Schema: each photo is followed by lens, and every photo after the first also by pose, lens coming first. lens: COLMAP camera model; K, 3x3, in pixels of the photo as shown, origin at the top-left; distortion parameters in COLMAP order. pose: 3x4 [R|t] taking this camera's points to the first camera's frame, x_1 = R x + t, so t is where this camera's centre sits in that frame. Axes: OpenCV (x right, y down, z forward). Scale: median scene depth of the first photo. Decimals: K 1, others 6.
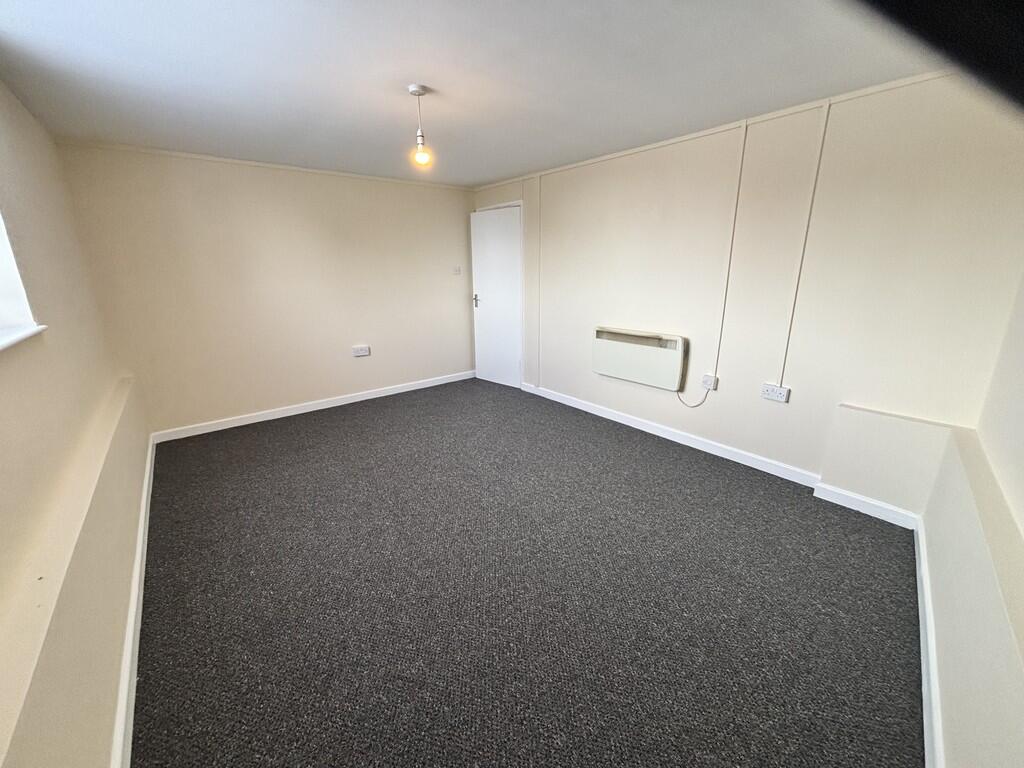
lens RADIAL K [[415.3, 0, 511.2], [0, 415.3, 381.0], [0, 0, 1]] dist [-0.001028, -0.000804]
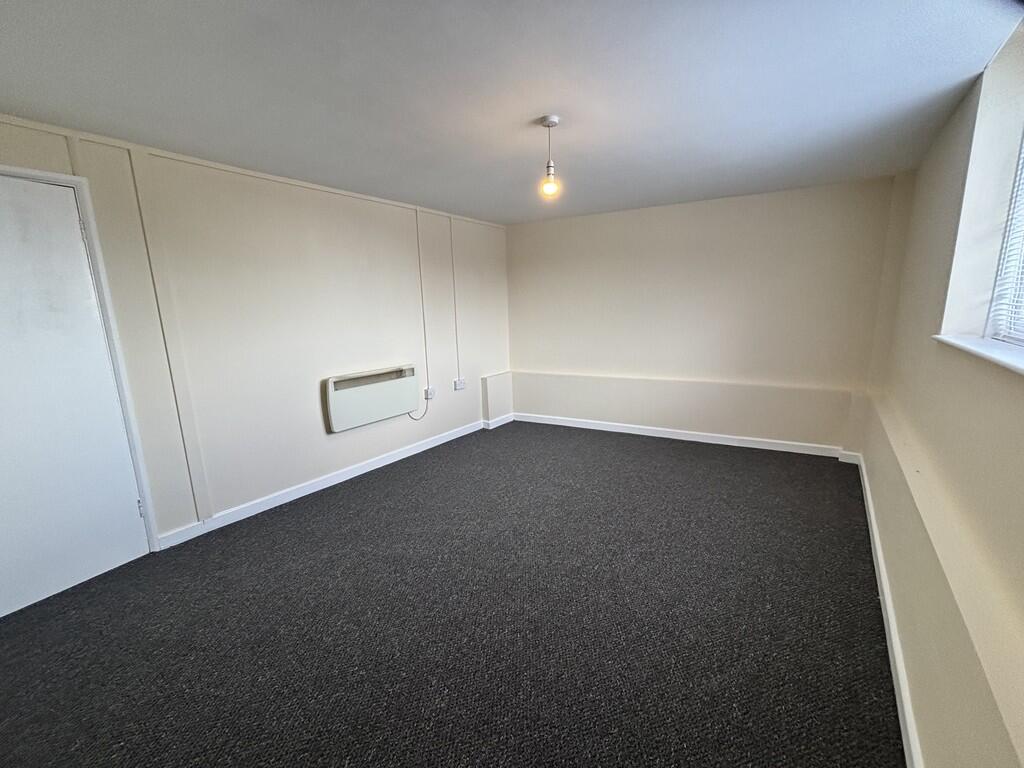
lens RADIAL K [[413.8, 0, 512.7], [0, 413.8, 381.3], [0, 0, 1]] dist [0.001871, -0.000510]
pose [[-0.242836, -0.160187, 0.956750, -0.762974], [0.287799, 0.929970, 0.228751, -0.234493], [-0.926392, 0.330901, -0.179728, 0.901357]]
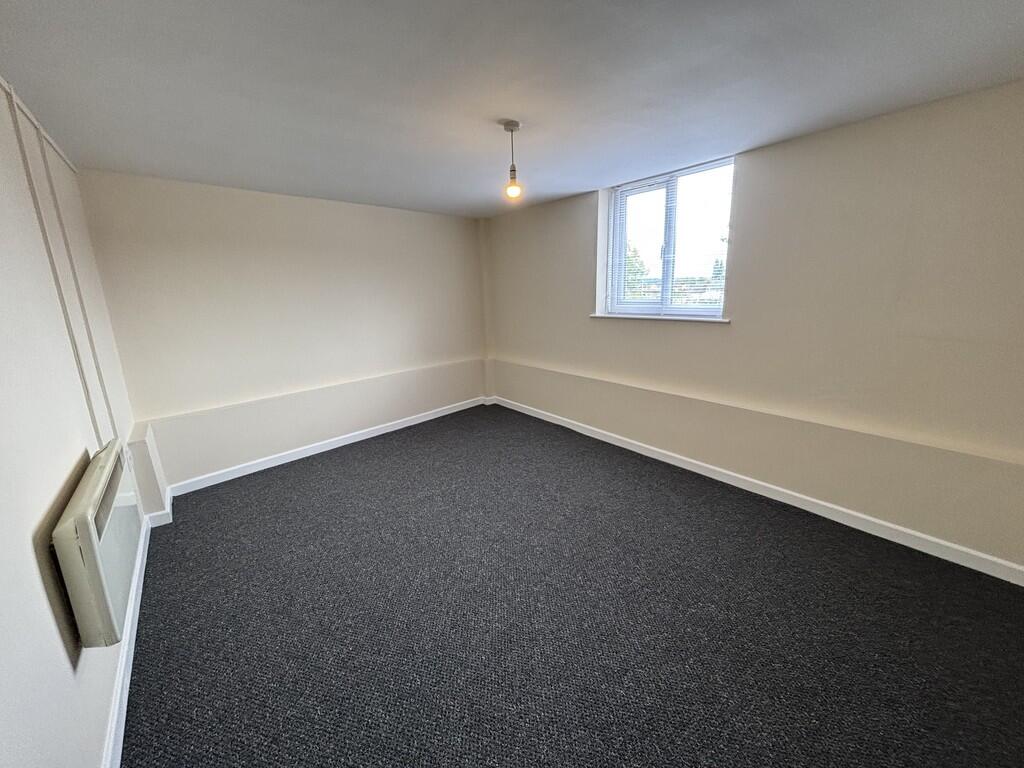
lens RADIAL K [[415.3, 0, 511.2], [0, 415.3, 381.0], [0, 0, 1]] dist [-0.001028, -0.000804]
pose [[-0.999259, 0.033050, 0.019749, -0.132996], [0.038464, 0.879290, 0.474732, -0.394436], [-0.001676, 0.475139, -0.879909, 1.358377]]
